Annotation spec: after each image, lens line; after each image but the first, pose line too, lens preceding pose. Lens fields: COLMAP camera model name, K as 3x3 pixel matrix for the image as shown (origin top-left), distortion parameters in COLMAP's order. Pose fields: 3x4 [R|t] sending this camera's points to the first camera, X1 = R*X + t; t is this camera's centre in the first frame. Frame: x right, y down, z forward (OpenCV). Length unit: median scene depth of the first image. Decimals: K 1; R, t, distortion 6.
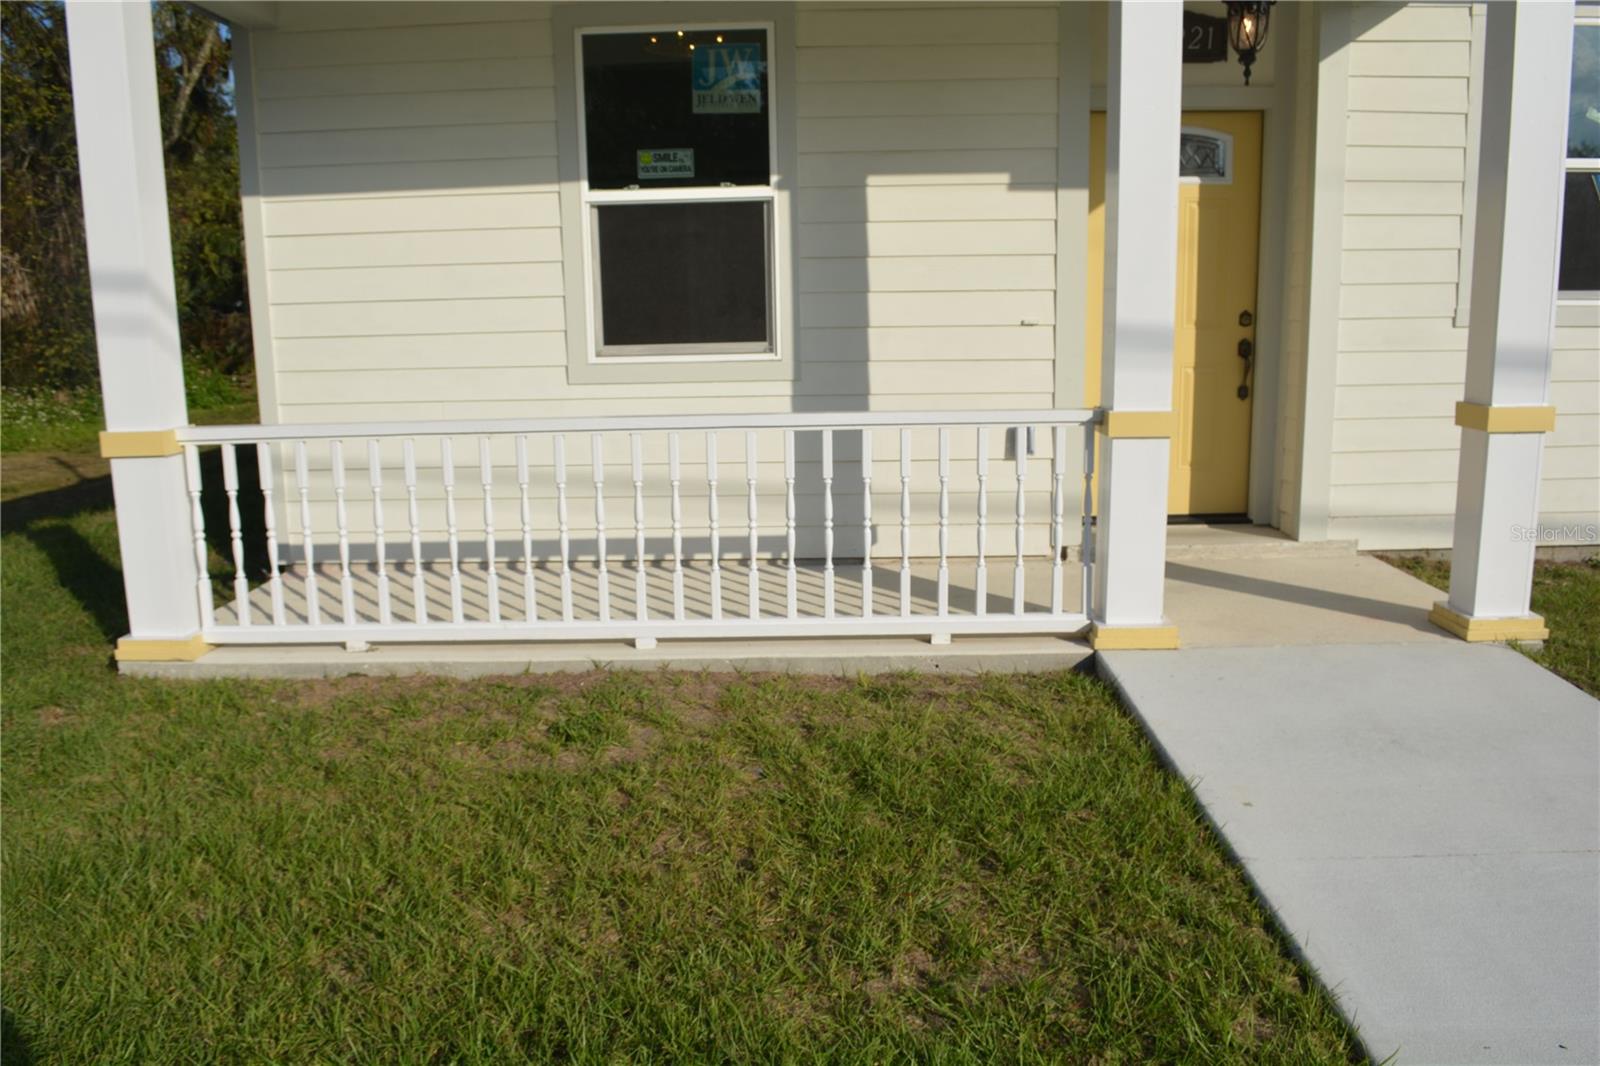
lens RADIAL K [[1266.3, 0, 799.4], [0, 1266.3, 538.4], [0, 0, 1]] dist [-0.083322, 0.007511]
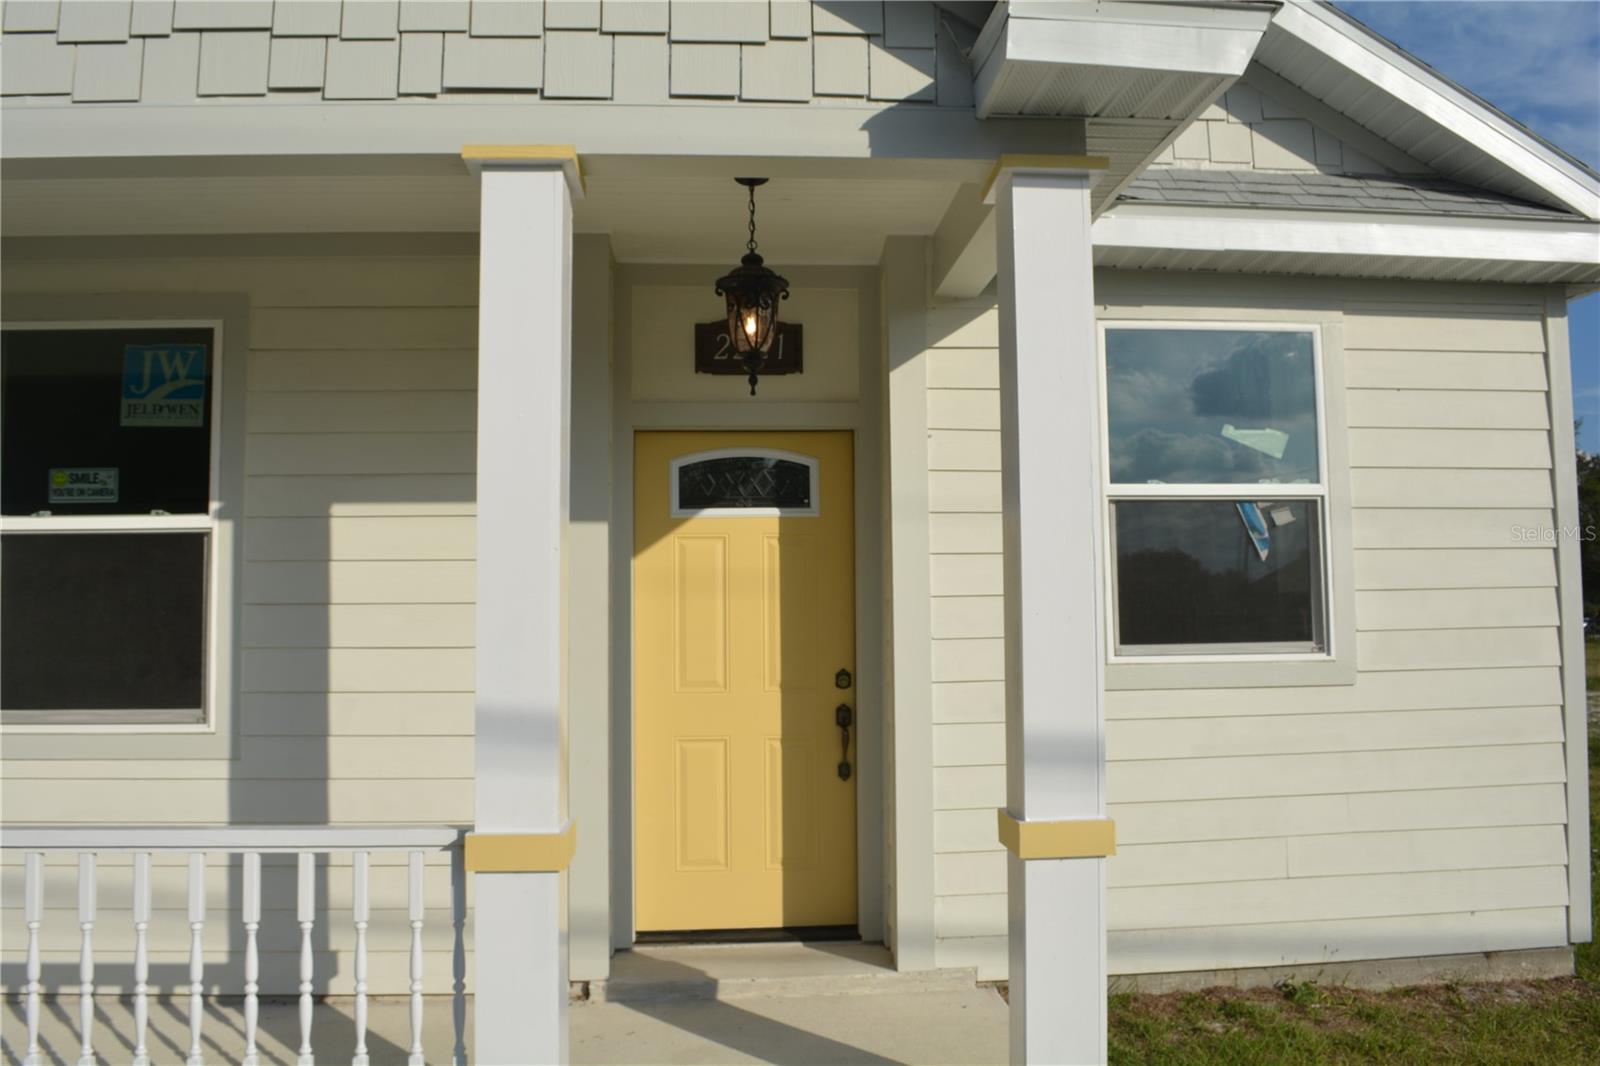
lens RADIAL K [[1266.3, 0, 796.6], [0, 1266.3, 541.4], [0, 0, 1]] dist [-0.083322, 0.007511]
pose [[0.996805, 0.013531, 0.078714, 0.285721], [0.006495, 0.968549, -0.248739, -0.064292], [-0.079604, 0.248455, 0.965367, 0.209771]]
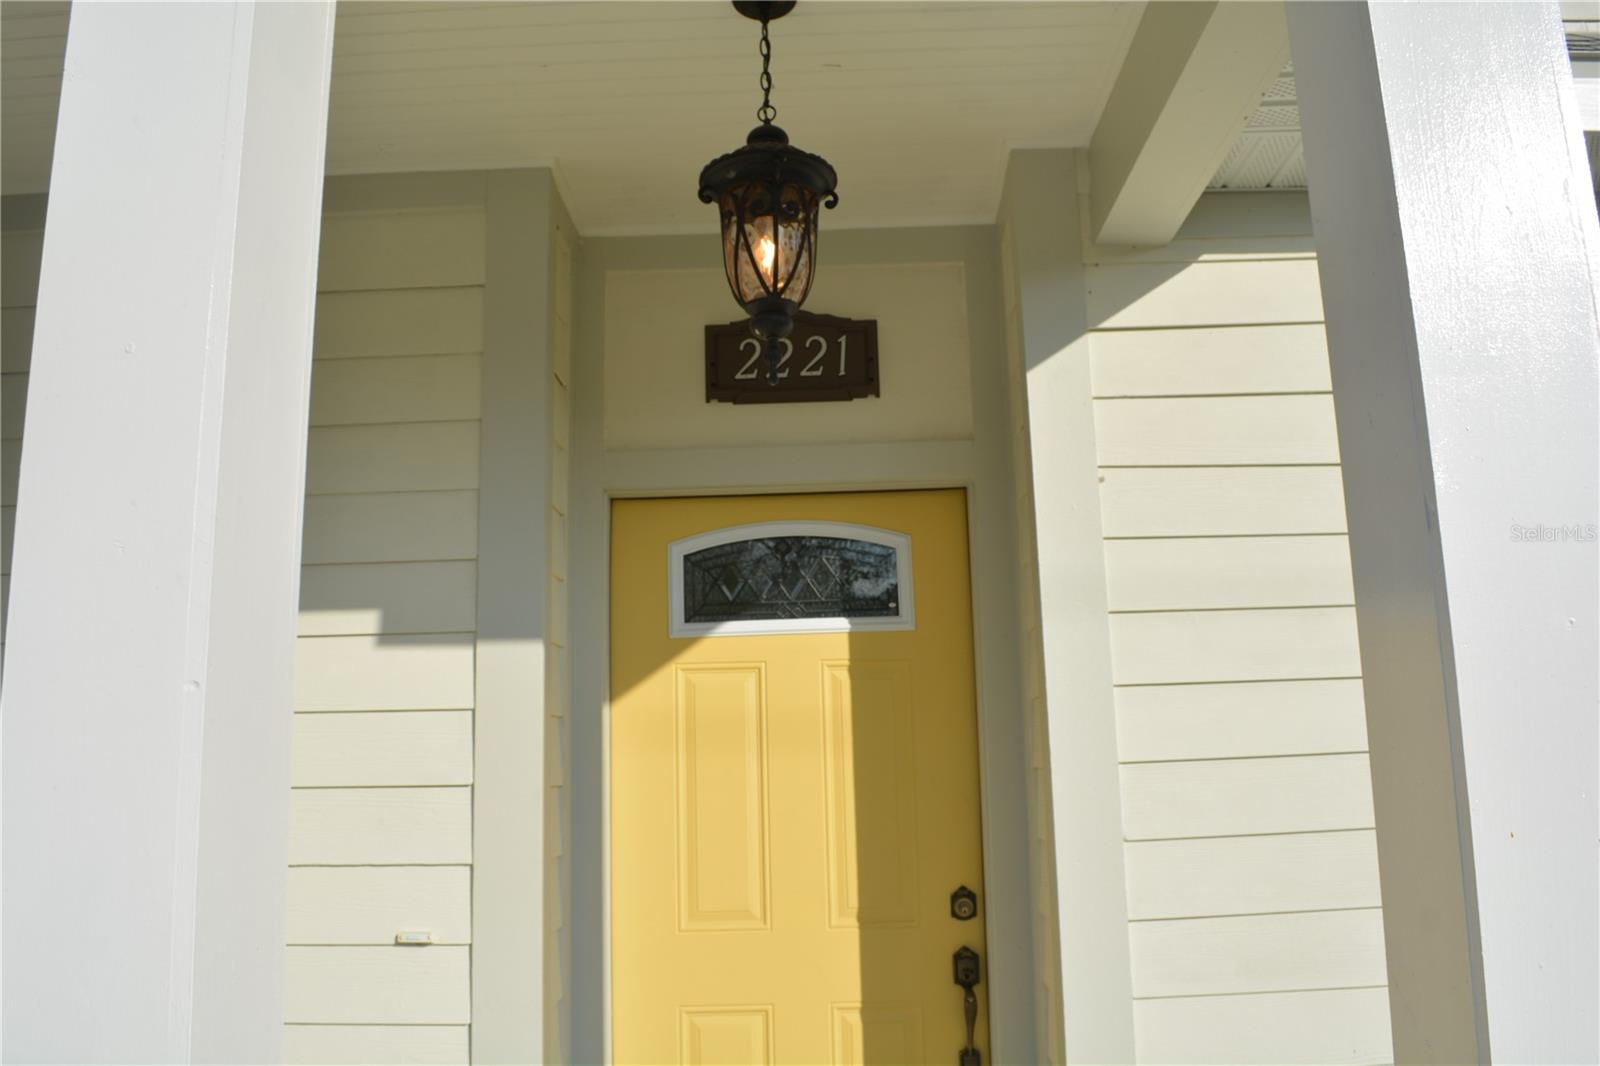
lens RADIAL K [[1266.3, 0, 793.8], [0, 1266.3, 536.0], [0, 0, 1]] dist [-0.083322, 0.007511]
pose [[0.999937, -0.008424, -0.007431, 0.324534], [0.005130, 0.930981, -0.365031, -0.143967], [0.009993, 0.364970, 0.930966, 0.549250]]
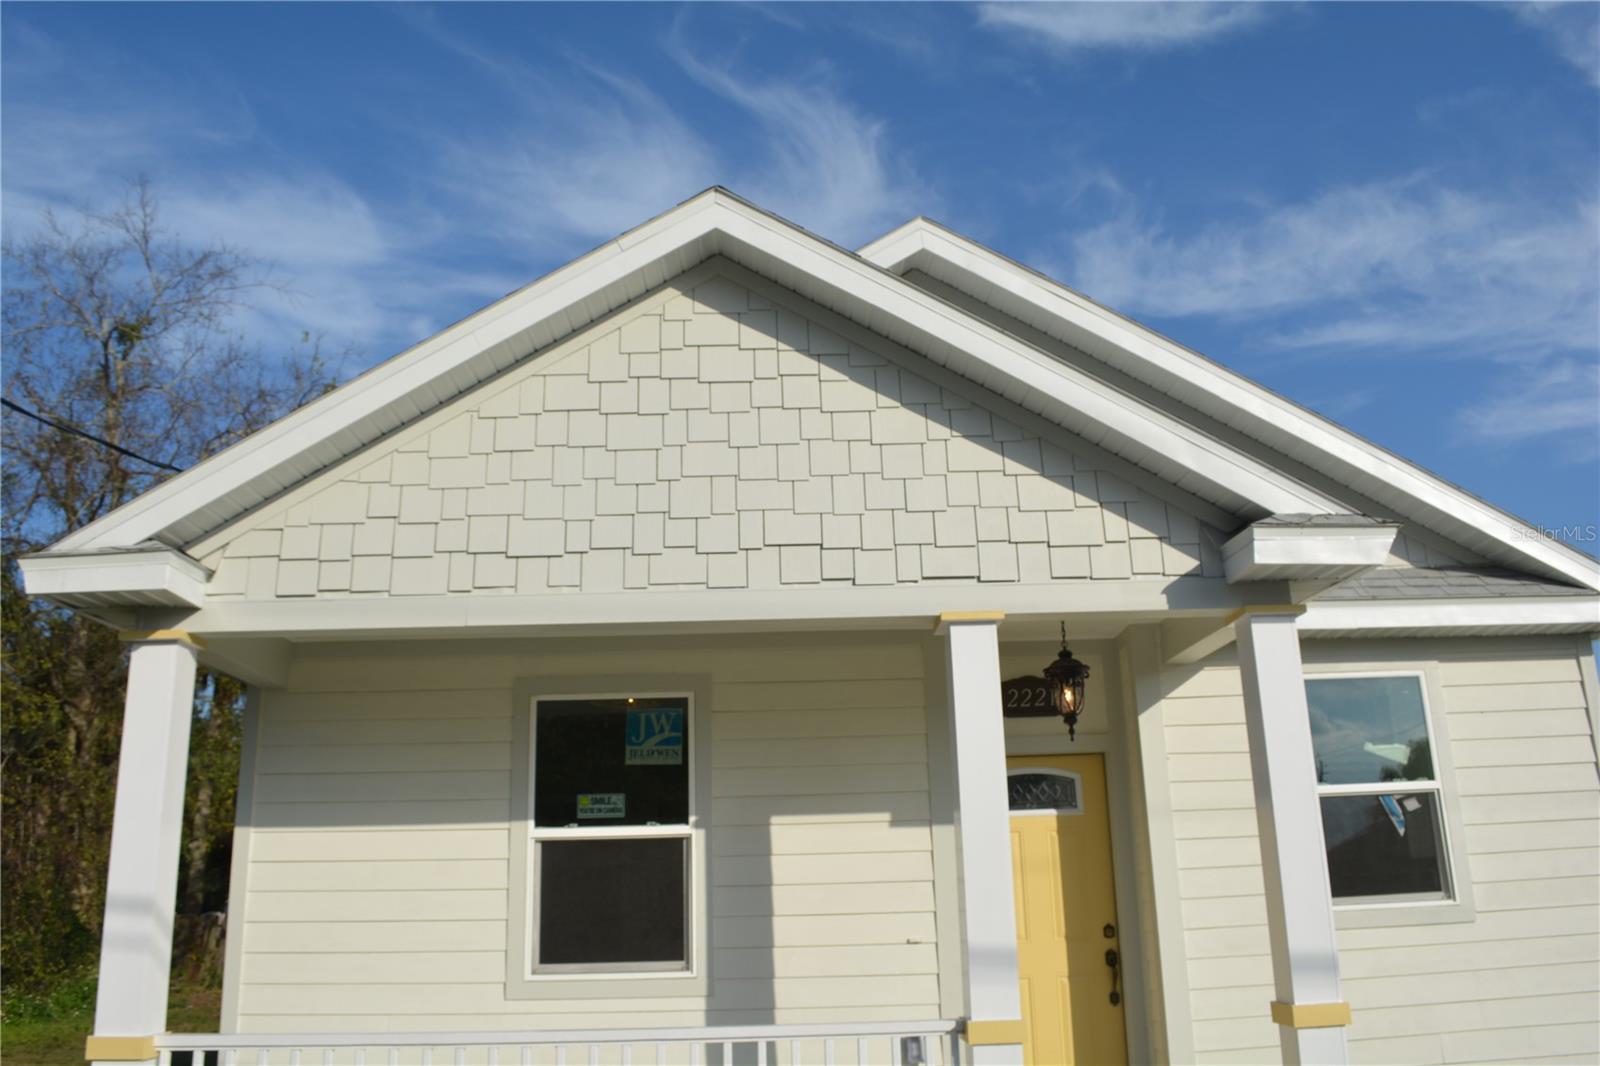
lens RADIAL K [[1266.3, 0, 793.5], [0, 1266.3, 533.4], [0, 0, 1]] dist [-0.083322, 0.007511]
pose [[0.999383, 0.001405, 0.035086, 0.032939], [0.014715, 0.890481, -0.454783, 0.015942], [-0.031882, 0.455019, 0.889911, -0.180749]]
